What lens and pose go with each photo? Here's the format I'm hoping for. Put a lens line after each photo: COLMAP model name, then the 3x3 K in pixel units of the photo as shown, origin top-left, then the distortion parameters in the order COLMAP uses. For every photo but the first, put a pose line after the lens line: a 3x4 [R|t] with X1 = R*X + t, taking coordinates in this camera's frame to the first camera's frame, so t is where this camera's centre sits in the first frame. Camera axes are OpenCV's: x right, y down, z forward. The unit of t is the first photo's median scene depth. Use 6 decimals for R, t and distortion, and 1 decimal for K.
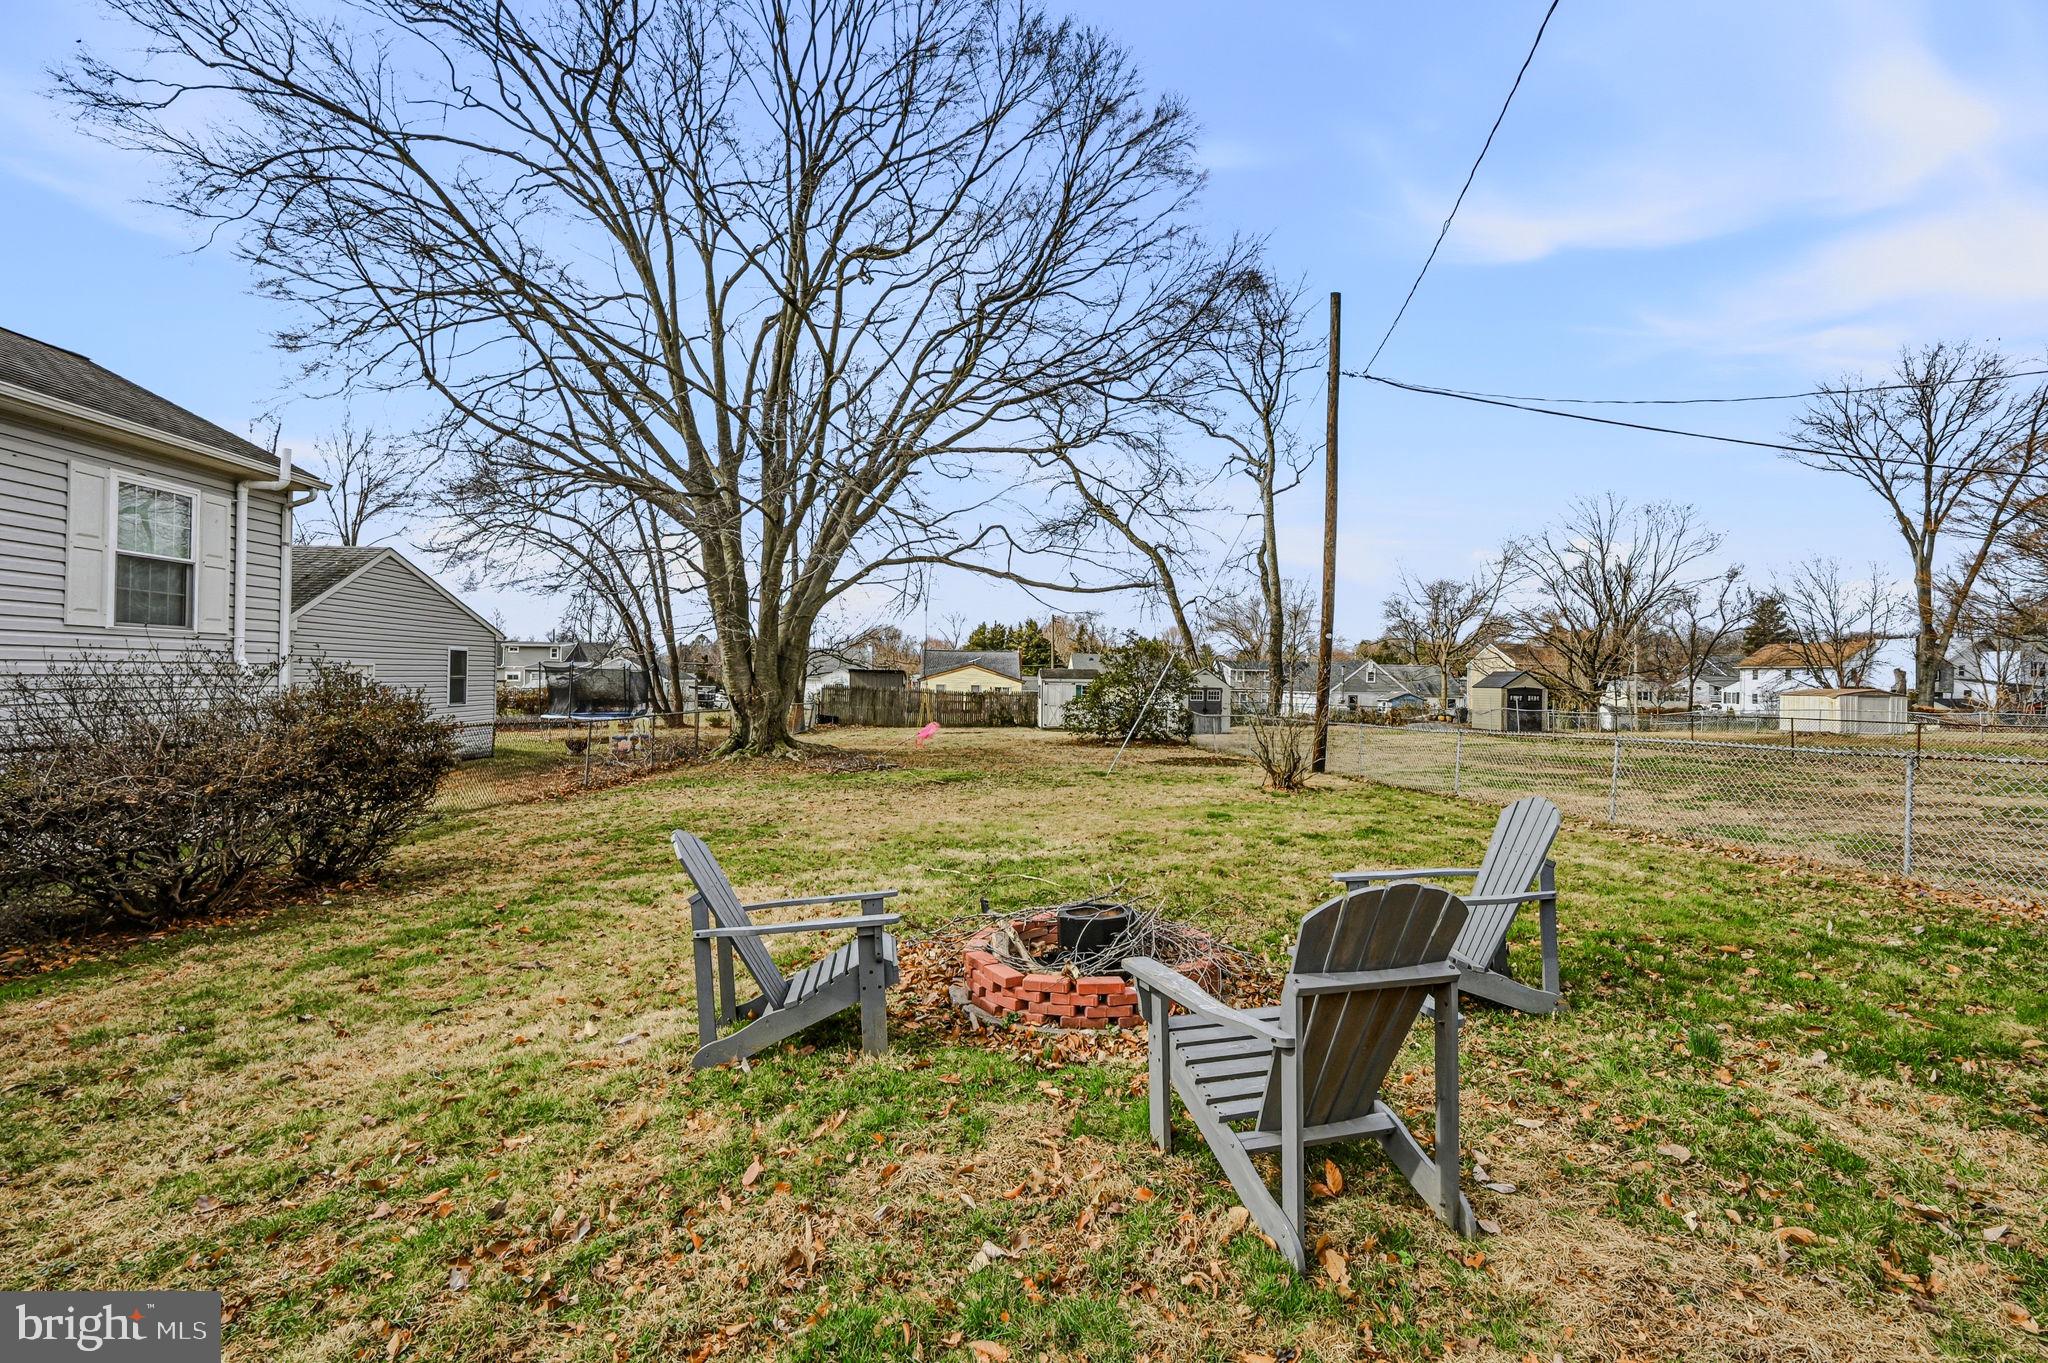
lens RADIAL K [[846.8, 0, 1037.4], [0, 846.8, 680.7], [0, 0, 1]] dist [-0.008208, -0.000084]
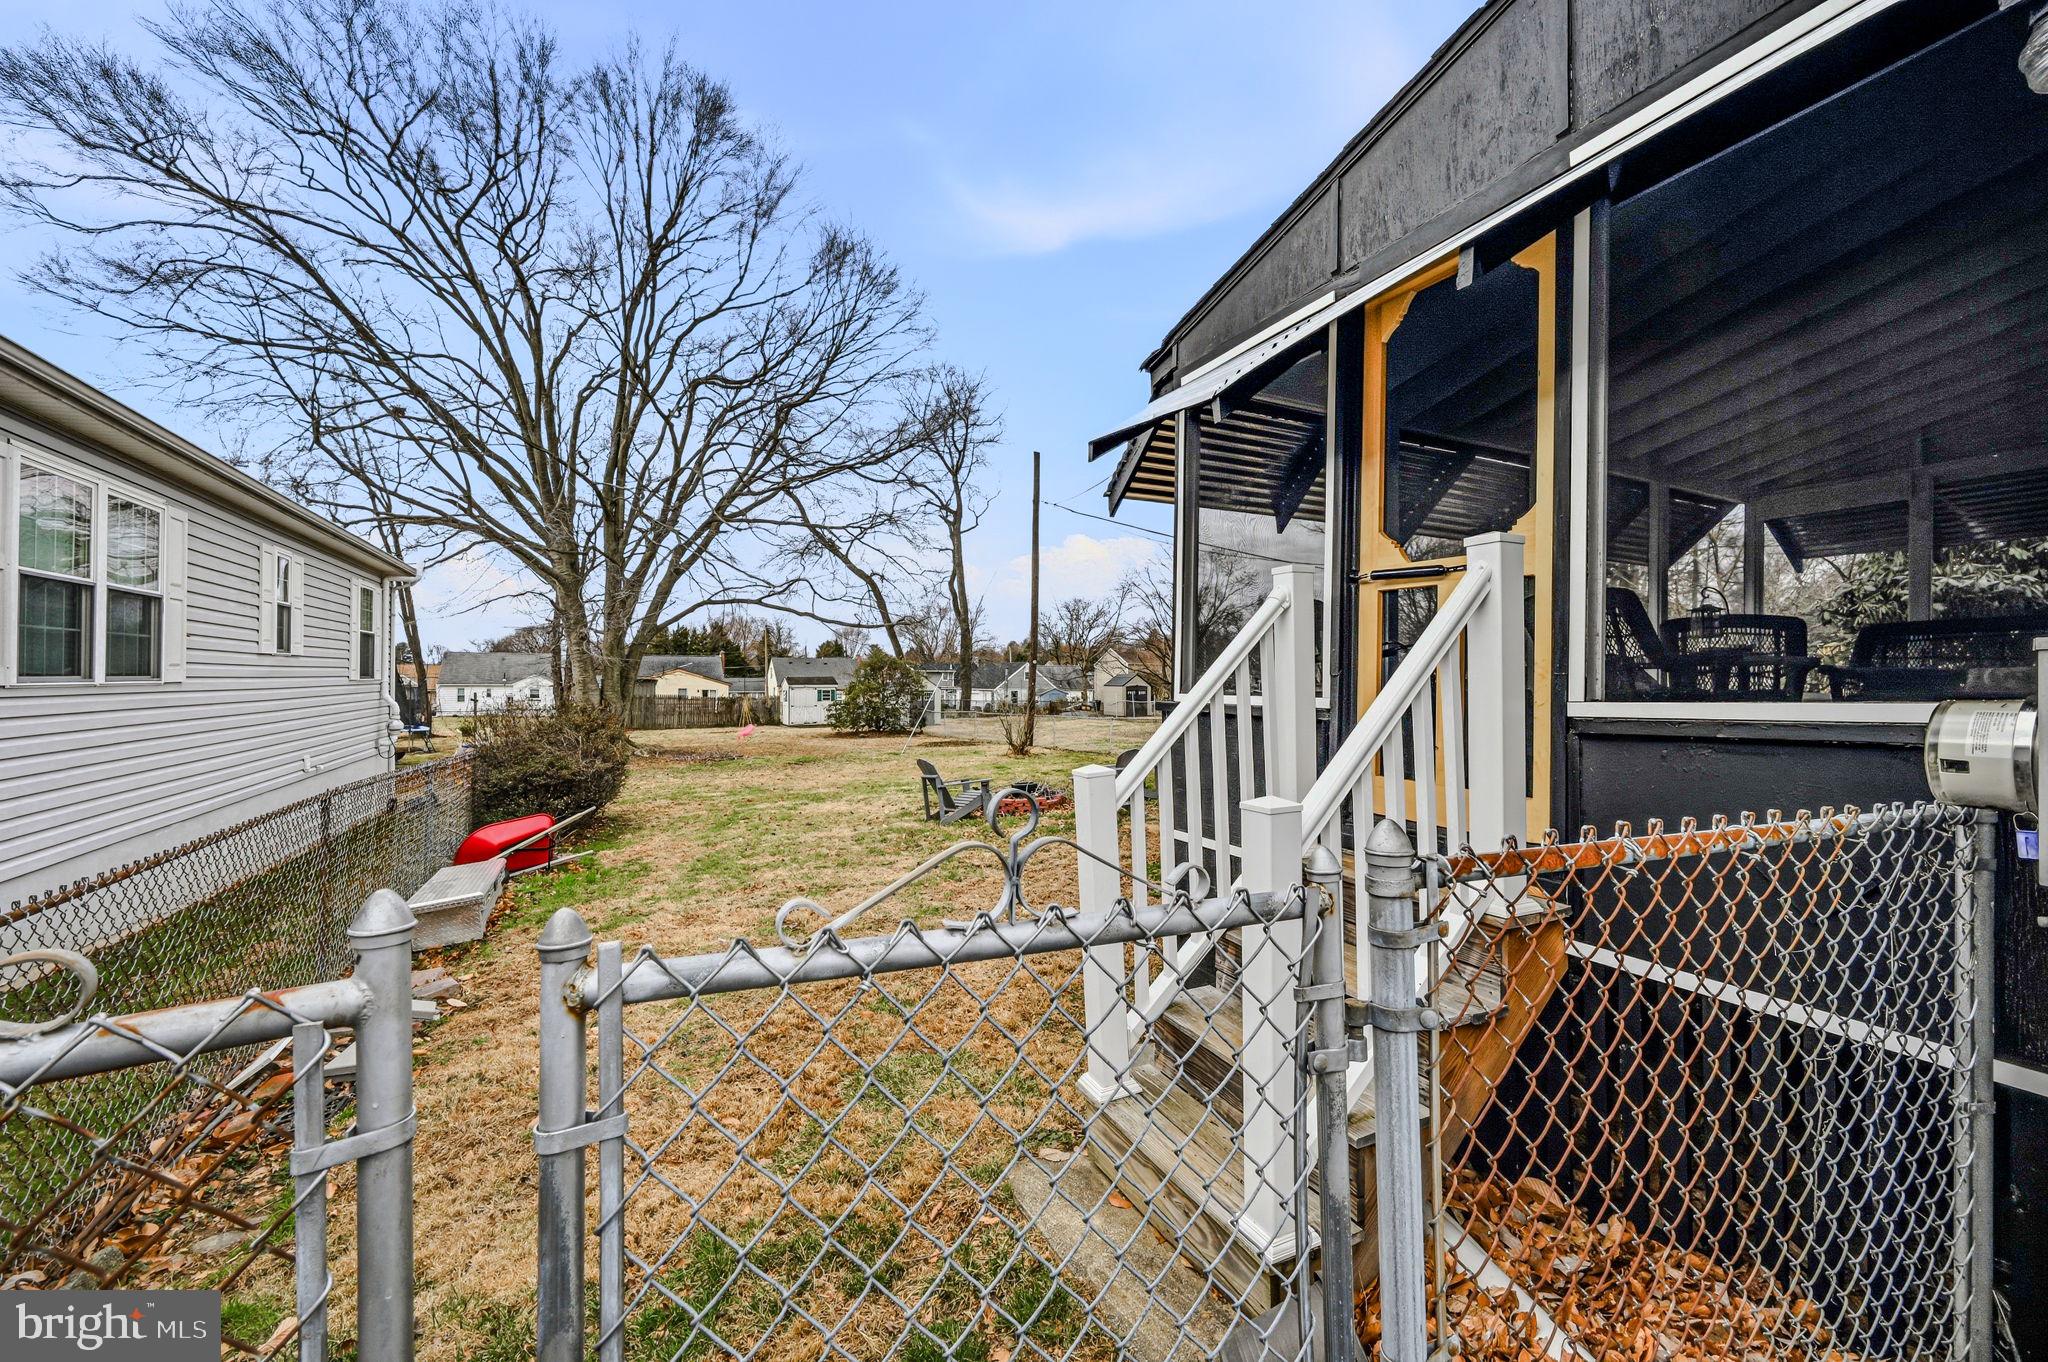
lens RADIAL K [[823.2, 0, 1024.0], [0, 823.2, 681.0], [0, 0, 1]] dist [0.000196, -0.000126]
pose [[0.923616, -0.015498, 0.383006, -0.134233], [0.012680, 0.999871, 0.009880, -0.015613], [-0.383110, -0.004269, 0.923693, -0.217930]]
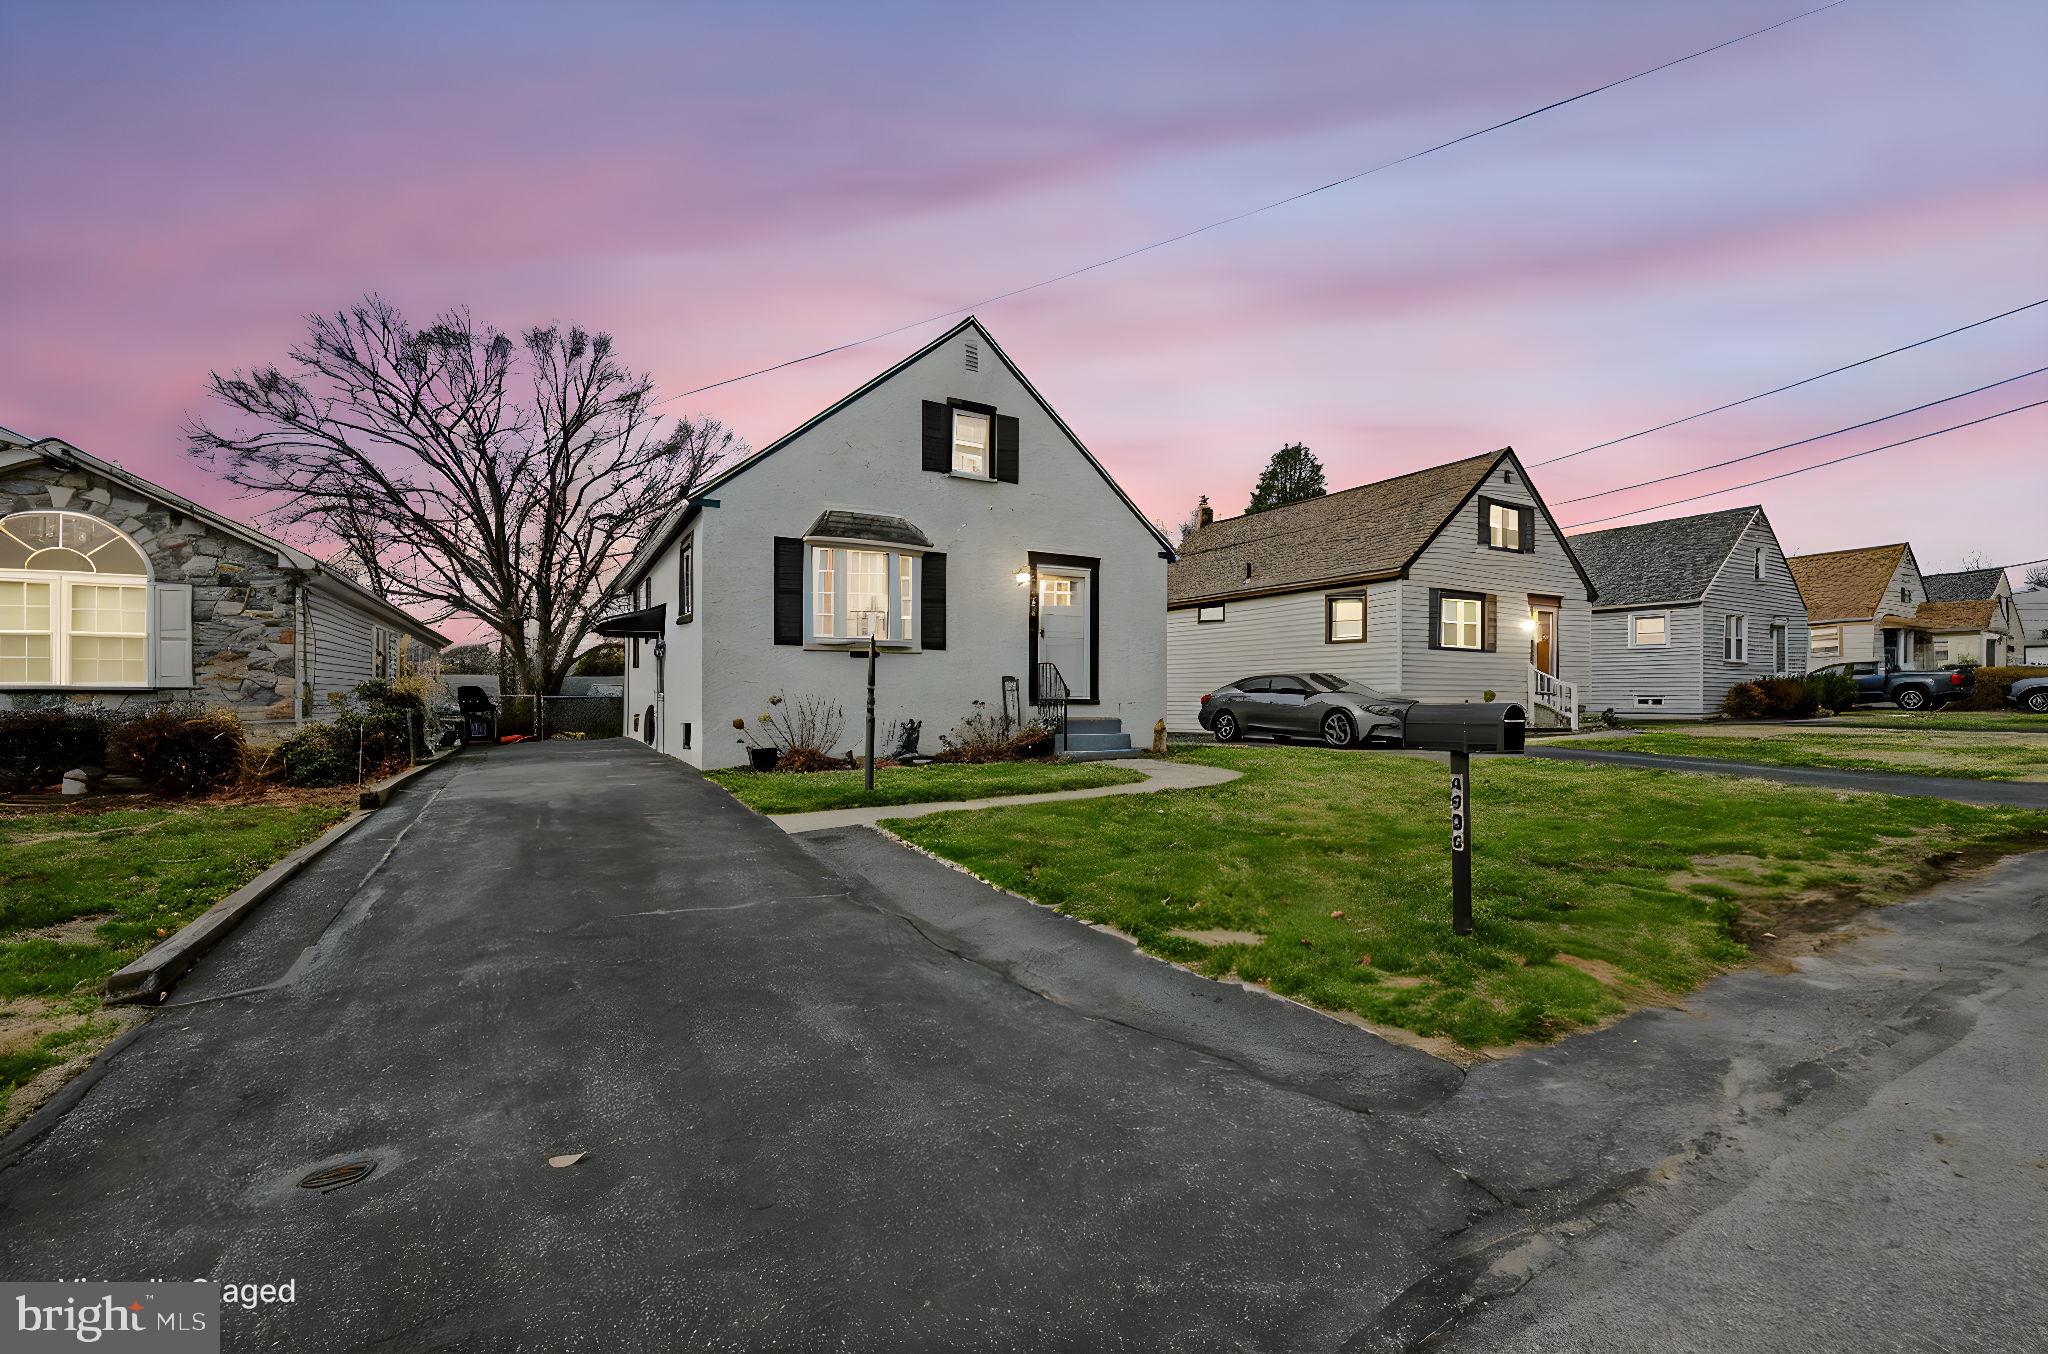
lens RADIAL K [[831.0, 0, 1031.6], [0, 831.0, 691.3], [0, 0, 1]] dist [0.000162, -0.000056]
pose [[0.897804, -0.019667, 0.439956, -0.083382], [0.019659, 0.999796, 0.004574, -0.008293], [-0.439957, 0.004543, 0.898008, -0.829797]]
